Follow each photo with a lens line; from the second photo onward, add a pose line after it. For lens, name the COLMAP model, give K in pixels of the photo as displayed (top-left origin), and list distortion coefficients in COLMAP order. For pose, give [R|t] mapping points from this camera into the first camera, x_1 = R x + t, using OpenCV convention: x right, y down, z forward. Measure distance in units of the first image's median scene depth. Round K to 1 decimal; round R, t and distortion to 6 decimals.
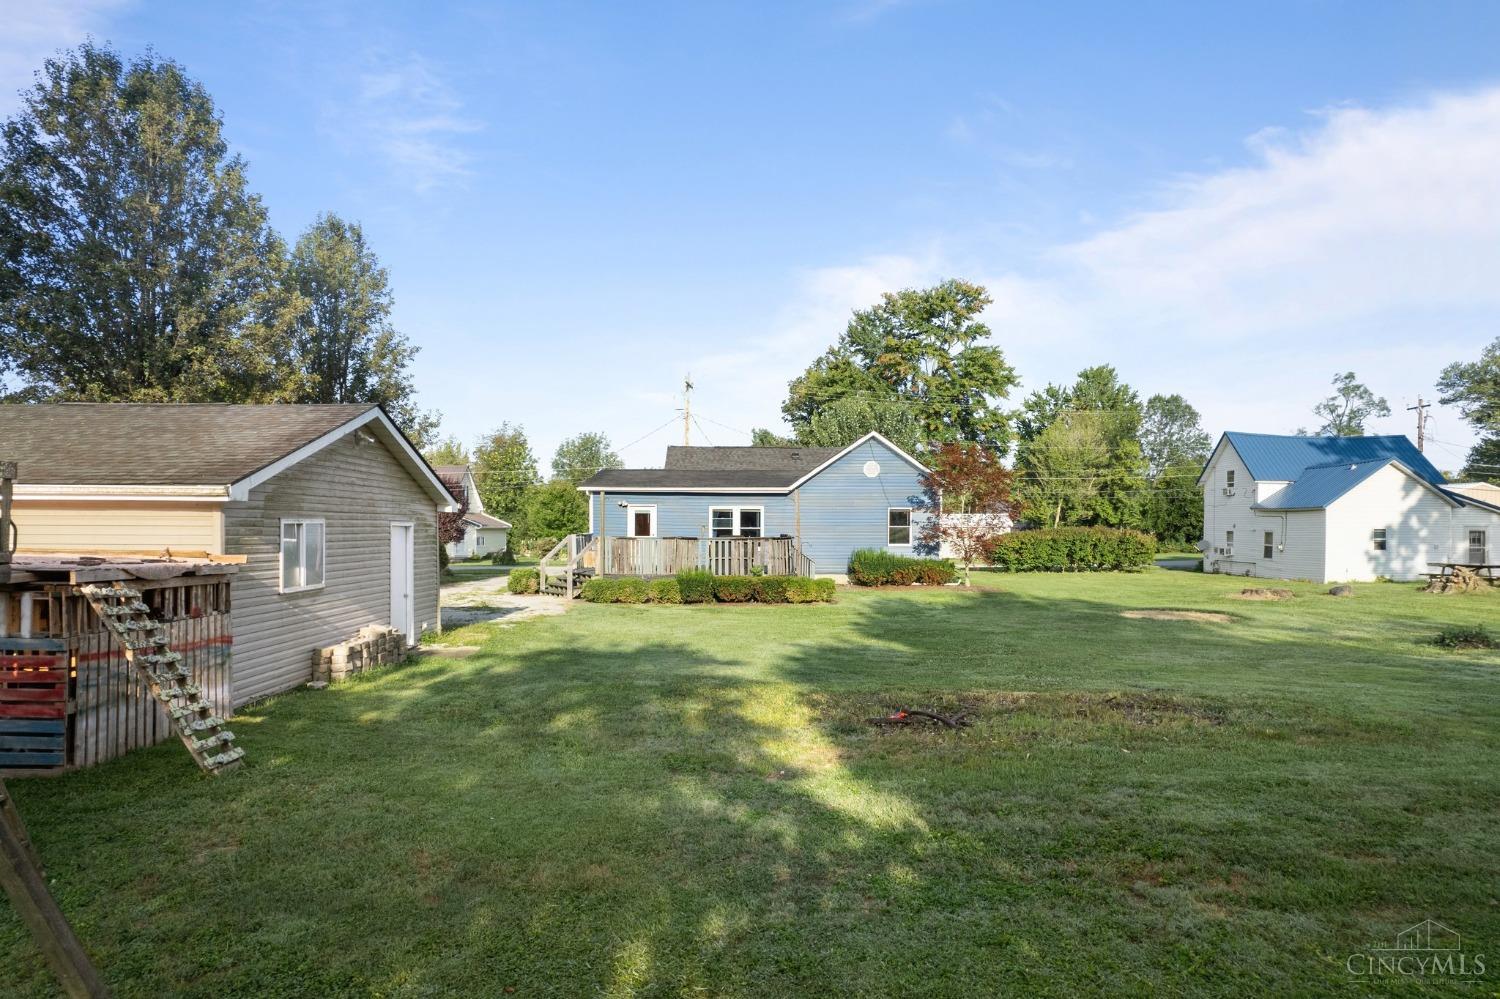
lens RADIAL K [[962.5, 0, 747.2], [0, 962.5, 517.0], [0, 0, 1]] dist [-0.001682, 0.000308]
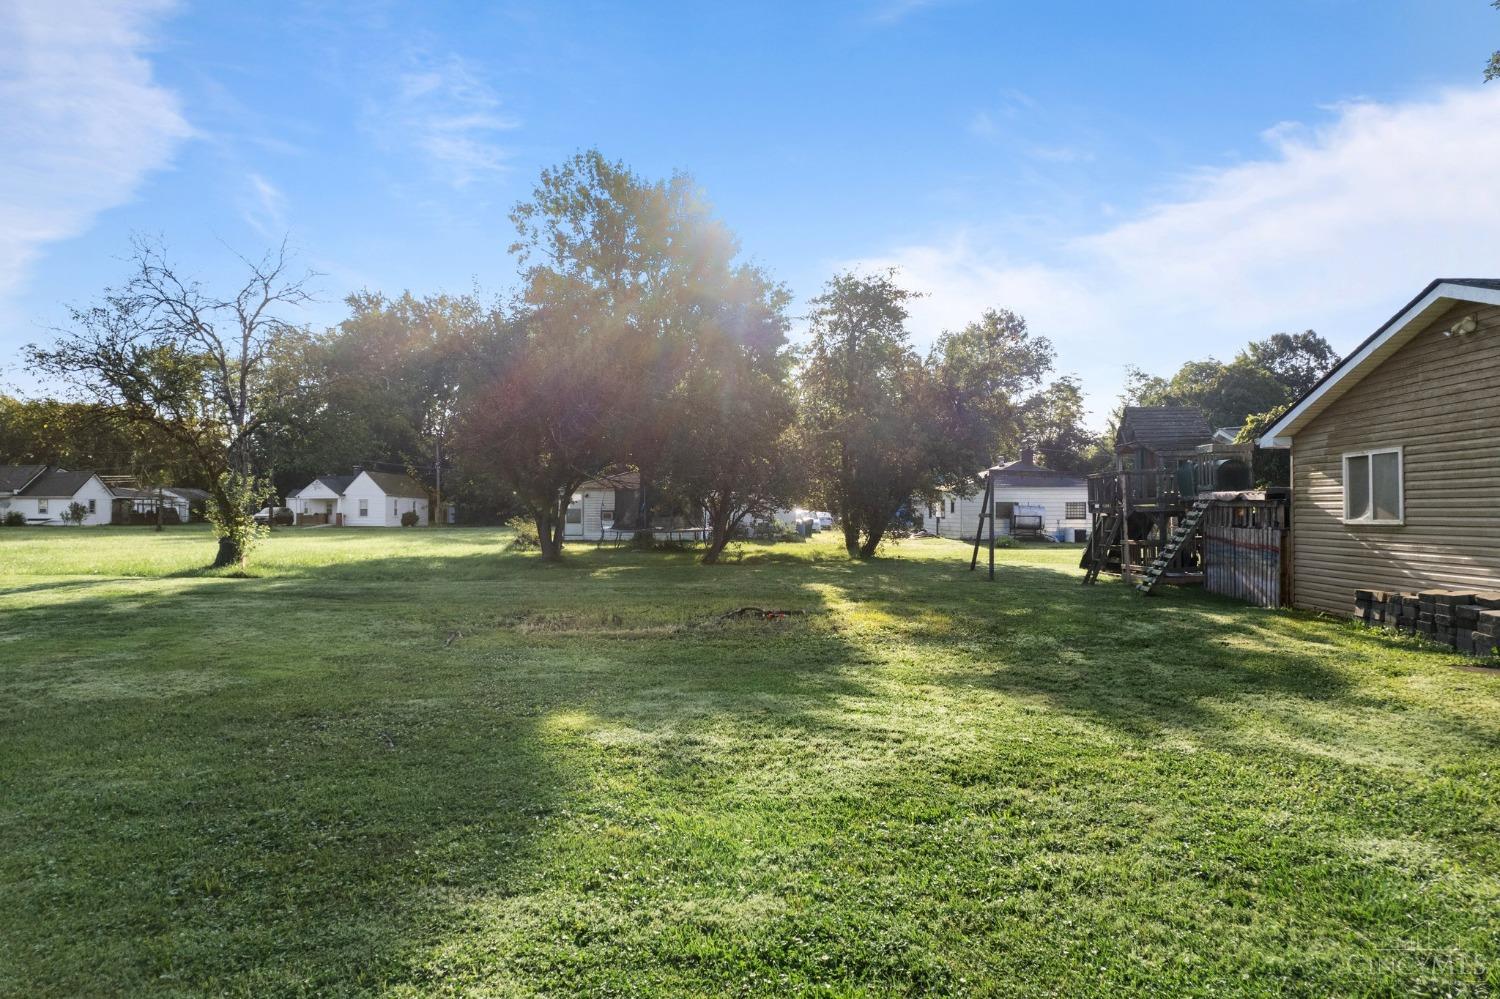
lens RADIAL K [[955.2, 0, 750.0], [0, 955.2, 499.5], [0, 0, 1]] dist [-0.071742, 0.058003]
pose [[-0.998593, -0.002097, 0.052988, 0.034226], [-0.003284, 0.999745, -0.022328, 0.022758], [-0.052927, -0.022471, -0.998346, 0.602155]]
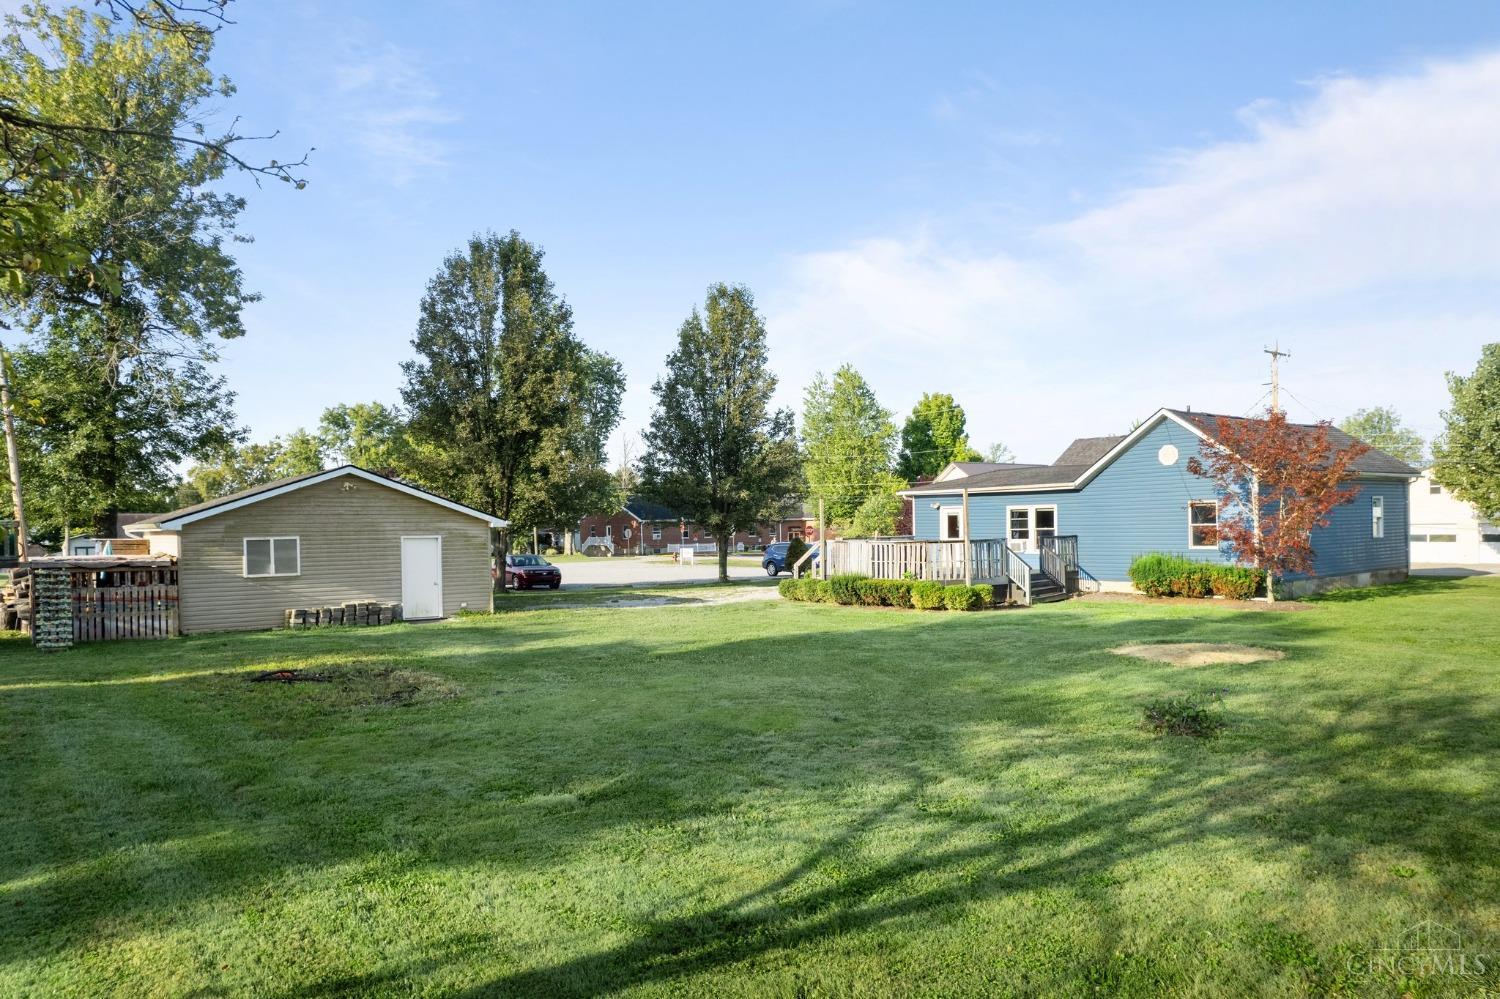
lens RADIAL K [[985.2, 0, 751.5], [0, 985.2, 547.8], [0, 0, 1]] dist [-0.077657, 0.078847]
pose [[0.619676, 0.000963, -0.784857, 0.470135], [0.025937, 0.999428, 0.021705, 0.001754], [0.784429, -0.033807, 0.619297, 0.175880]]
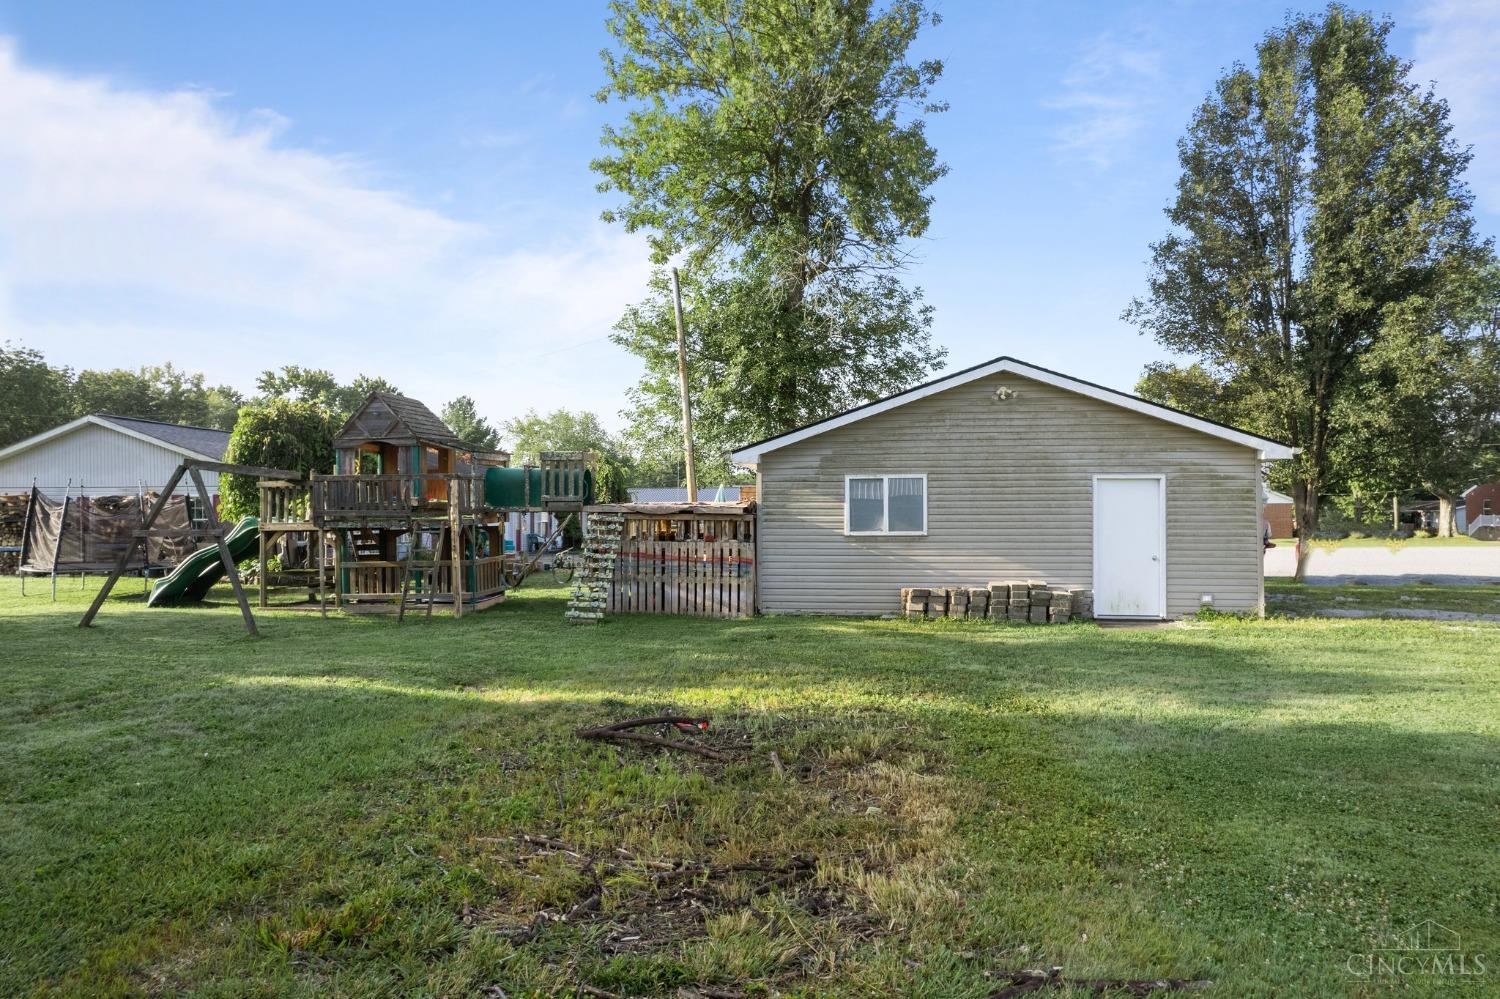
lens RADIAL K [[964.4, 0, 762.2], [0, 964.4, 506.1], [0, 0, 1]] dist [-0.075629, 0.068233]
pose [[-0.145083, -0.018113, -0.989254, 0.222134], [0.011767, 0.999730, -0.020031, 0.019018], [0.989349, -0.014547, -0.144831, 0.312177]]
